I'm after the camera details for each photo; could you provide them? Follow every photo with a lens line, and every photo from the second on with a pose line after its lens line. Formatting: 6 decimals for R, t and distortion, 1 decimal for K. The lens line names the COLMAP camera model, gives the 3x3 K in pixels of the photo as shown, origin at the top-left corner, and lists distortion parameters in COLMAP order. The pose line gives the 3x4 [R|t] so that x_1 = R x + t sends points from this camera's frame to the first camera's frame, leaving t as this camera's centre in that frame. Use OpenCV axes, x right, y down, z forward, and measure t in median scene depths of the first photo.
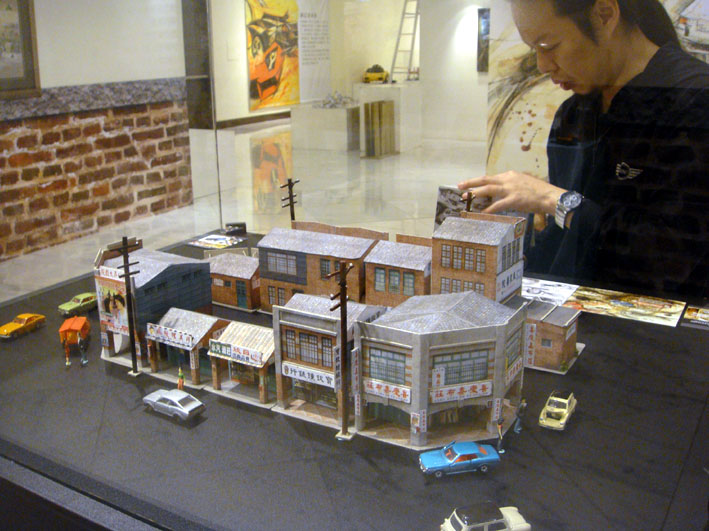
lens RADIAL K [[734.9, 0, 356.8], [0, 734.9, 267.6], [0, 0, 1]] dist [-0.138761, 0.000000]
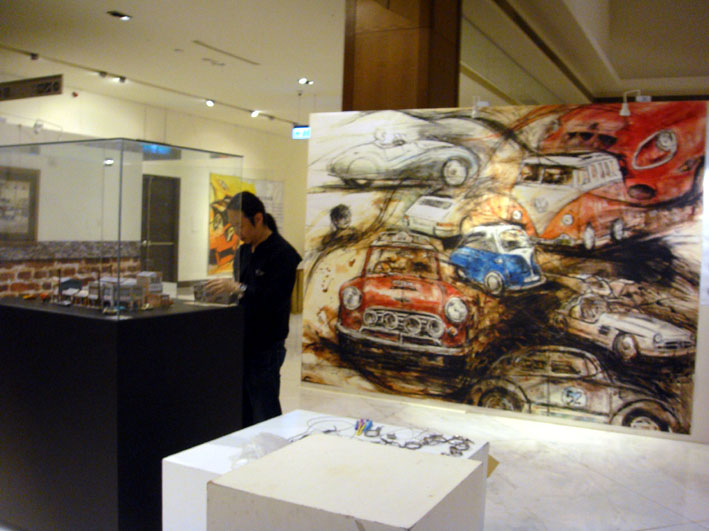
lens RADIAL K [[734.9, 0, 352.8], [0, 734.9, 261.2], [0, 0, 1]] dist [-0.138761, 0.000000]
pose [[0.998884, 0.045151, 0.013849, 0.190776], [-0.040386, 0.968653, -0.245112, 0.125159], [-0.024481, 0.244279, 0.969396, -0.448344]]
